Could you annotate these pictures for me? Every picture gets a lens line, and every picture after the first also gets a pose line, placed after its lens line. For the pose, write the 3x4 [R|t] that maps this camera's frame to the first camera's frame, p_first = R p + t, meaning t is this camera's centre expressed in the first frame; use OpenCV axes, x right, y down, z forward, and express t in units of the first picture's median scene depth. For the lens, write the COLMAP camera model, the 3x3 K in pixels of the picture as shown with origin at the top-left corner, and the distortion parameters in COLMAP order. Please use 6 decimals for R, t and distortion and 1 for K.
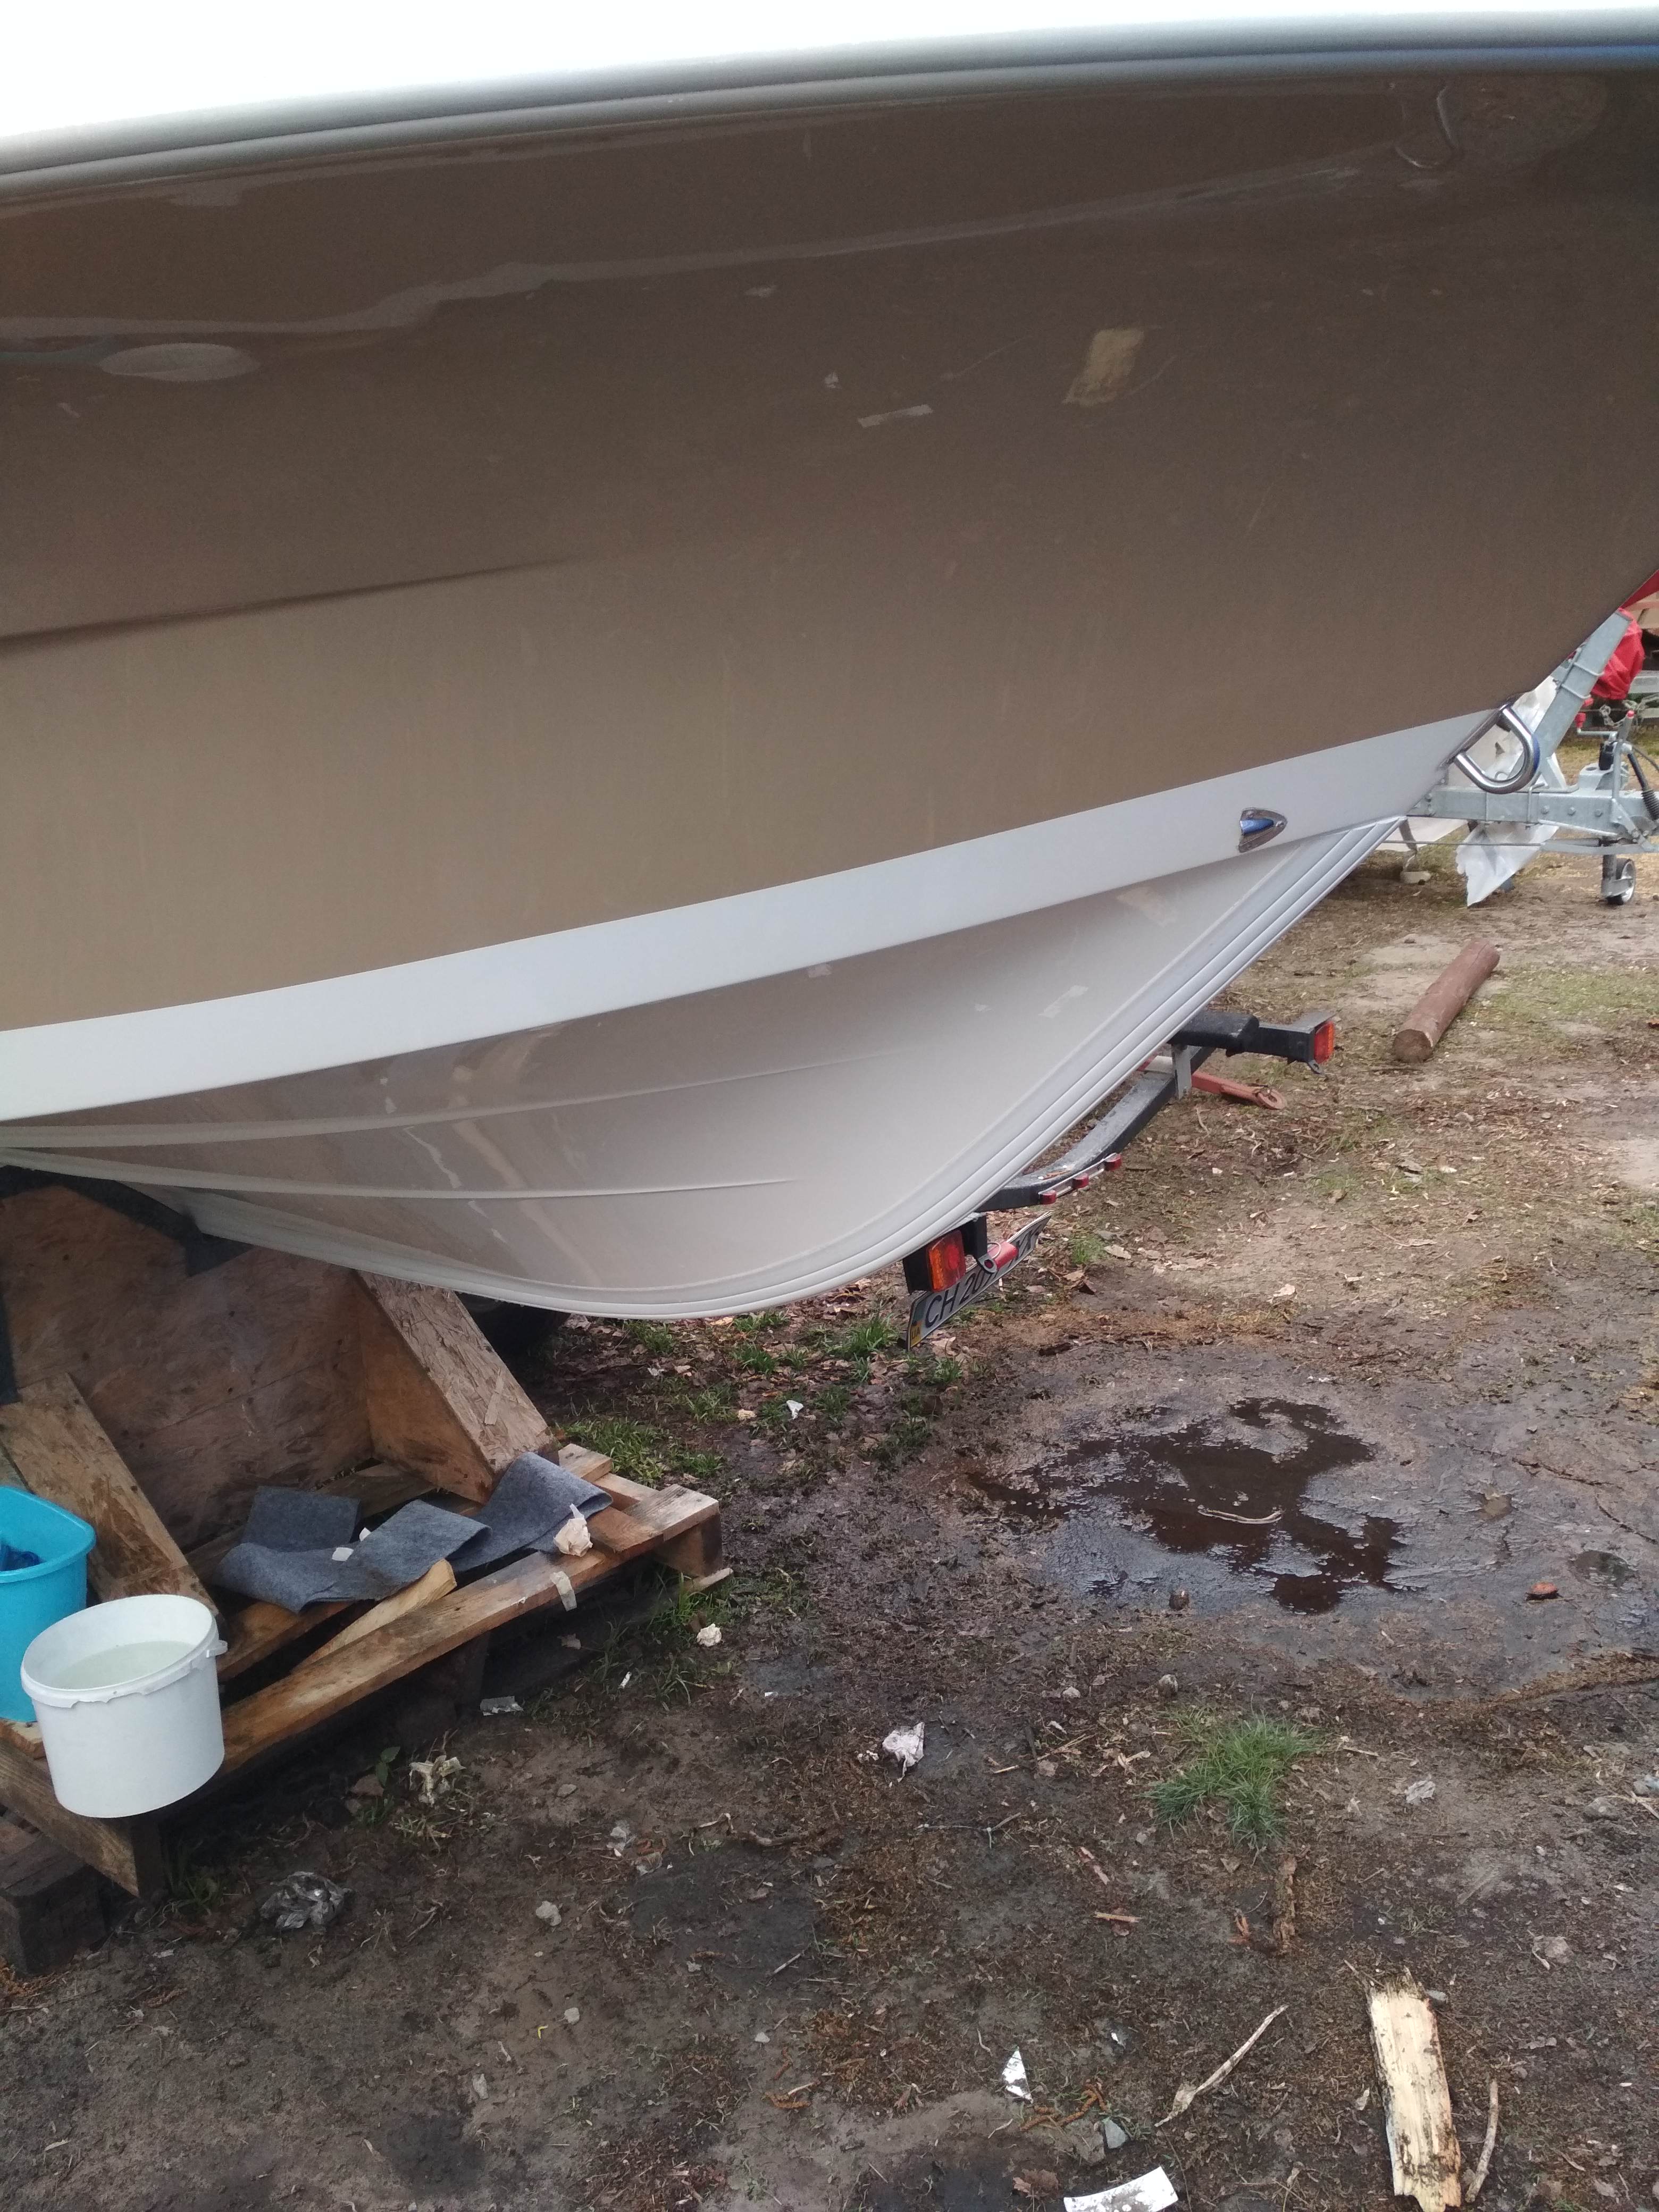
lens RADIAL K [[1907.8, 0, 816.2], [0, 1907.8, 1105.6], [0, 0, 1]] dist [0.072148, -0.190823]
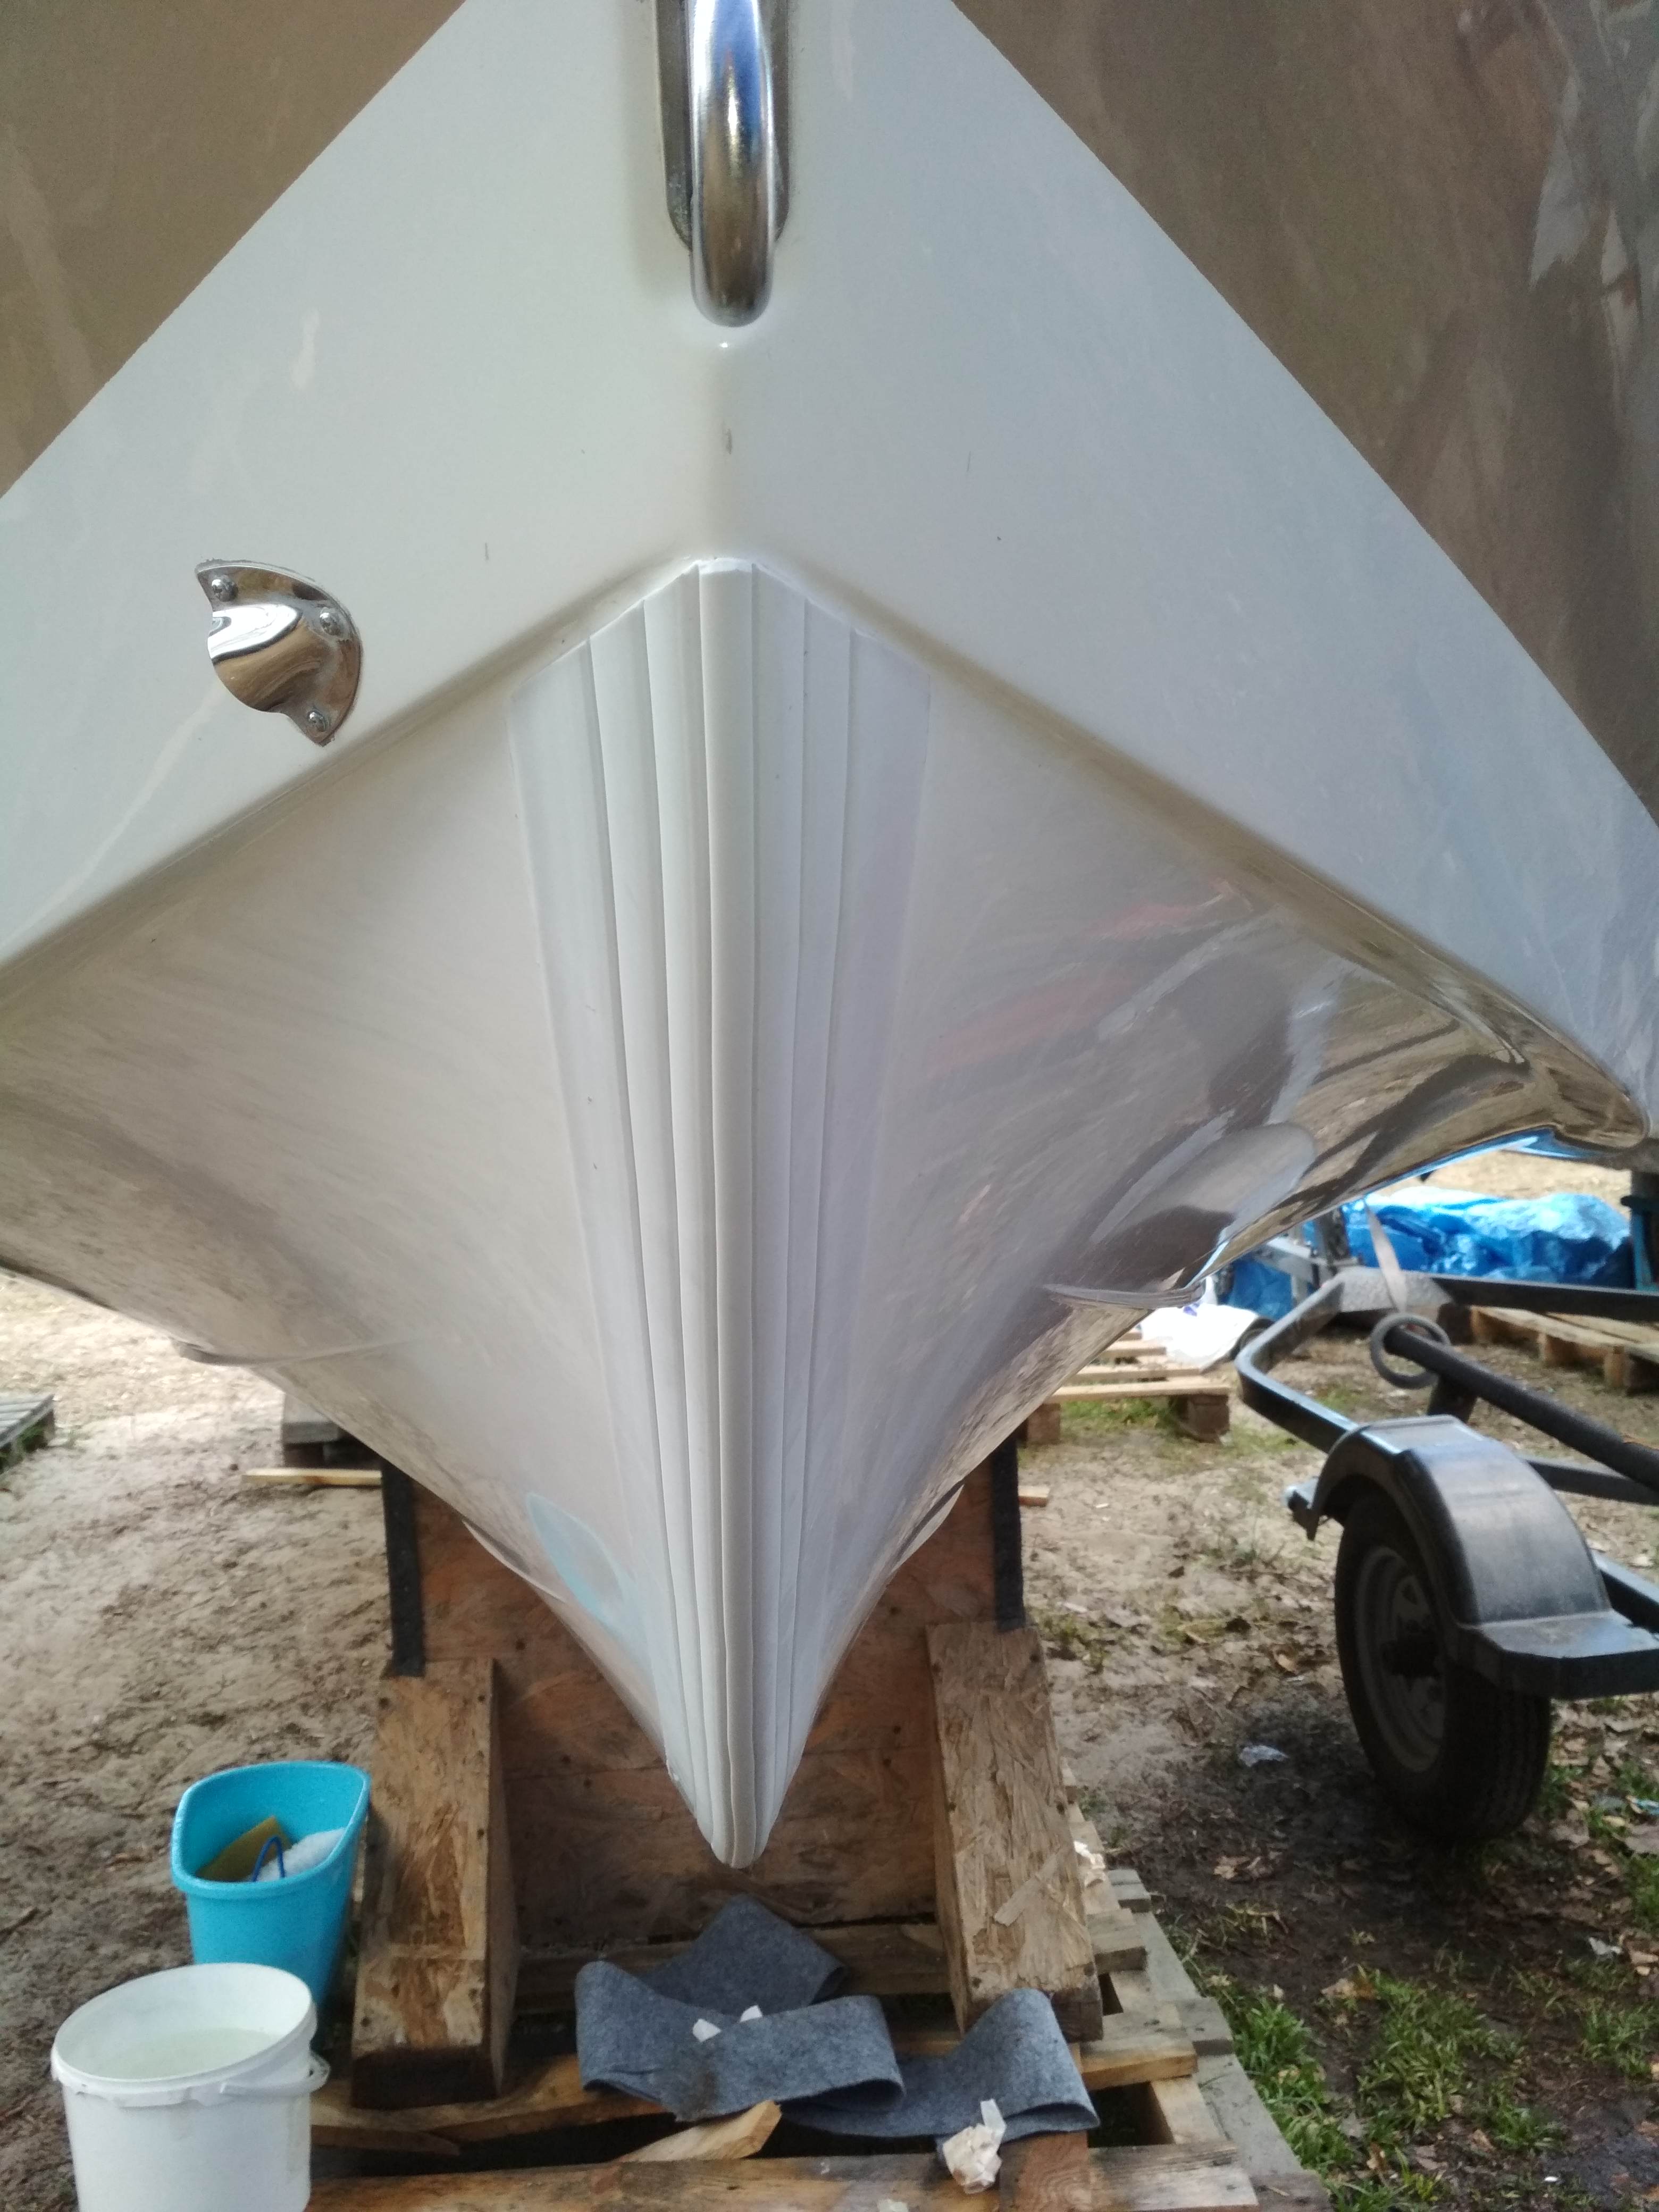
lens RADIAL K [[1907.8, 0, 816.2], [0, 1907.8, 1105.6], [0, 0, 1]] dist [0.072148, -0.190823]
pose [[0.692323, 0.057717, -0.719275, 0.243660], [-0.184364, 0.977861, -0.098989, -0.029521], [0.697638, 0.201141, 0.687637, 0.456721]]
